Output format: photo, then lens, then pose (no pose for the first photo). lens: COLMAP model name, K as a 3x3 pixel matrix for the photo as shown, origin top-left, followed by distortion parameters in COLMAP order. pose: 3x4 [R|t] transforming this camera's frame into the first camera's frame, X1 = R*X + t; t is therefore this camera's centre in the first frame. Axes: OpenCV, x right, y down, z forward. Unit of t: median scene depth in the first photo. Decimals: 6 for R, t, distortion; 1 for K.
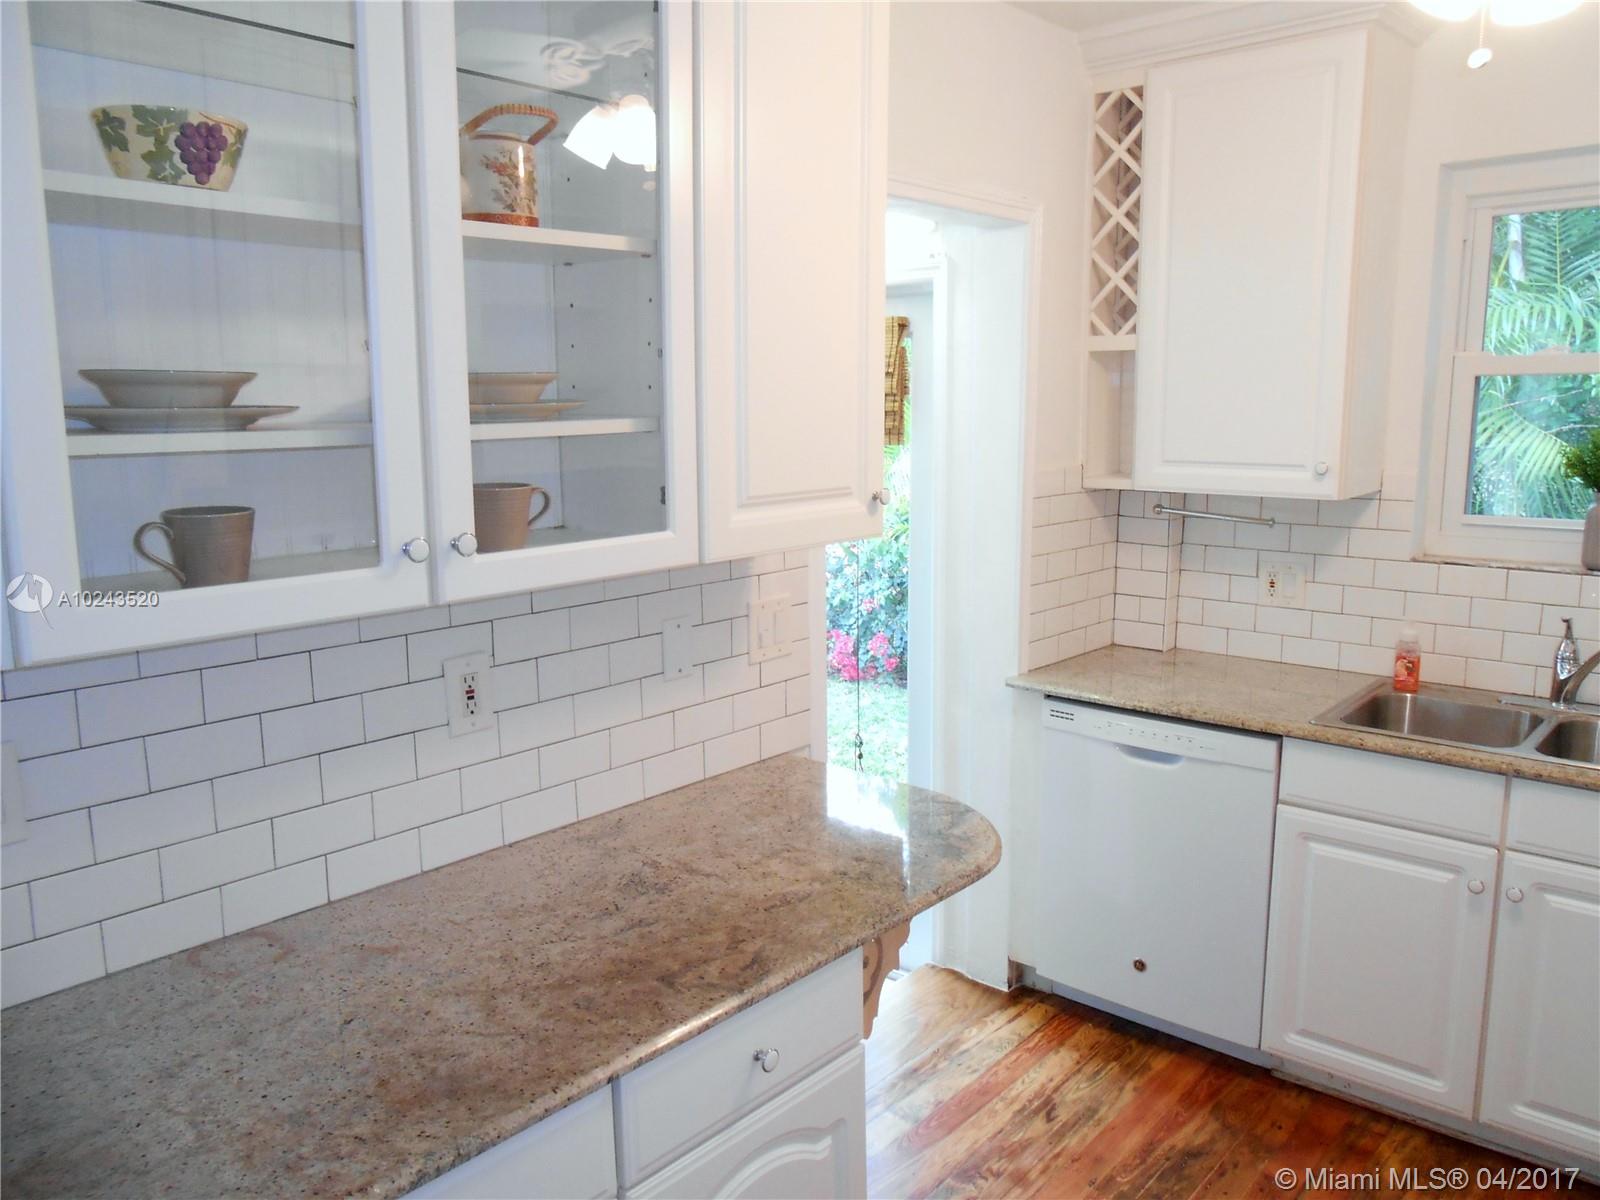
lens RADIAL K [[1231.6, 0, 799.3], [0, 1231.6, 601.4], [0, 0, 1]] dist [-0.028981, -0.000480]
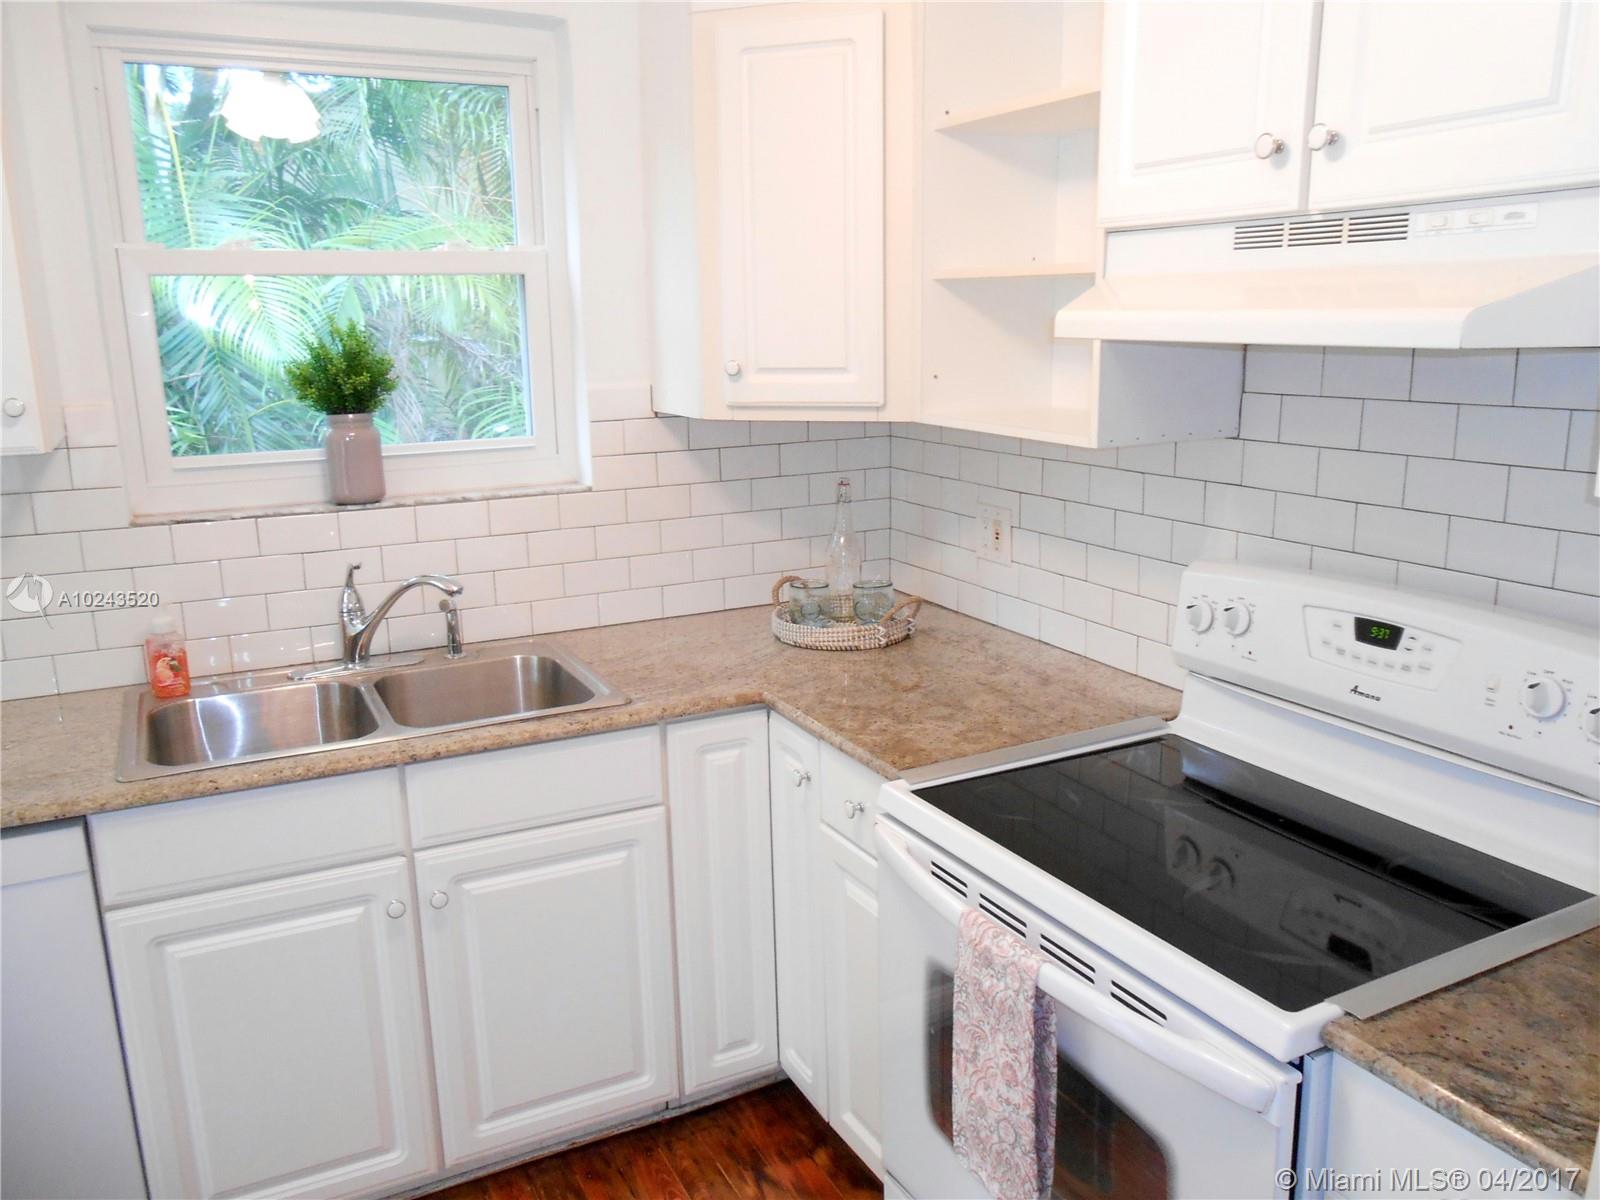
lens RADIAL K [[1231.6, 0, 800.5], [0, 1231.6, 594.8], [0, 0, 1]] dist [-0.028981, -0.000480]
pose [[0.364957, -0.195168, 0.910338, -0.039892], [0.158485, 0.976534, 0.145823, -0.040775], [-0.917436, 0.091056, 0.387324, 0.384813]]
